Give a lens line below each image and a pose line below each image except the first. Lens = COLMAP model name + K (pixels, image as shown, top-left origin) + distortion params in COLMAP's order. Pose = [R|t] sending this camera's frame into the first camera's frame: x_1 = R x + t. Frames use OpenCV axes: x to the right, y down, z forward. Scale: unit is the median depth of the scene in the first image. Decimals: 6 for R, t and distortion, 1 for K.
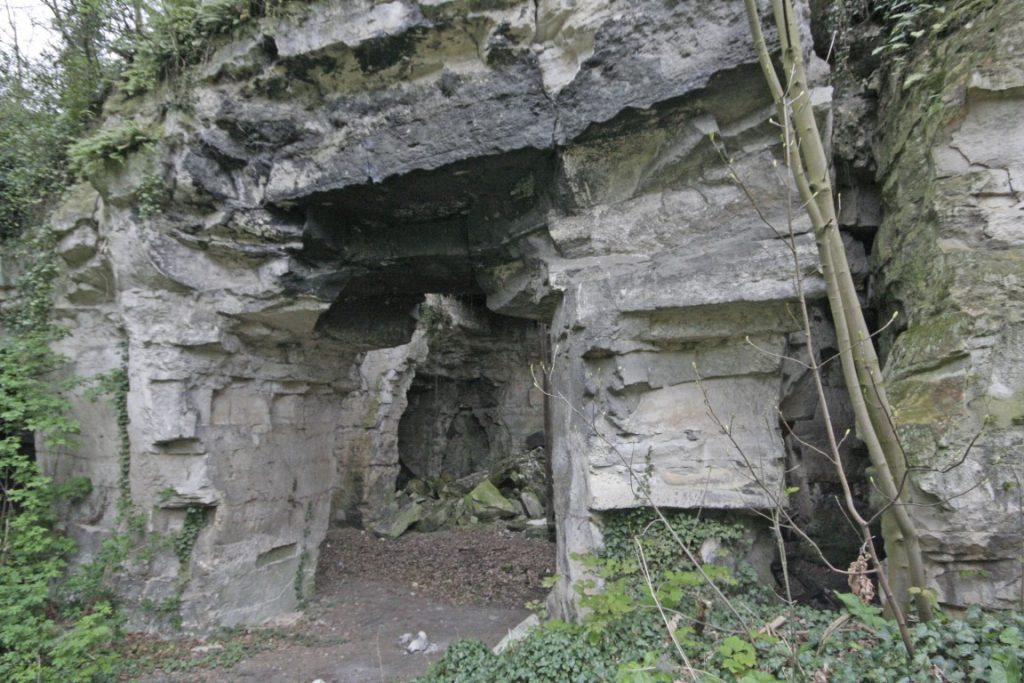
lens RADIAL K [[536.7, 0, 512.9], [0, 536.7, 346.8], [0, 0, 1]] dist [0.021303, -0.001628]
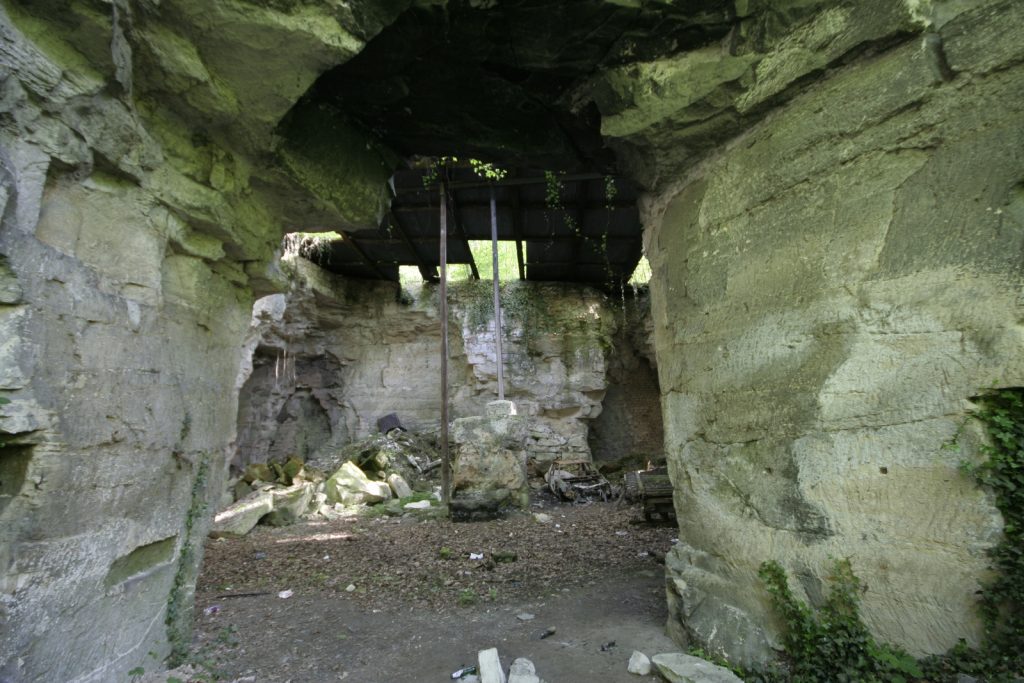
lens RADIAL K [[476.3, 0, 515.6], [0, 476.3, 345.9], [0, 0, 1]] dist [0.010190, -0.012840]
pose [[0.911738, 0.069620, 0.404830, -0.283375], [-0.059092, 0.997511, -0.038462, 0.164118], [-0.406500, 0.011145, 0.913583, 0.406090]]
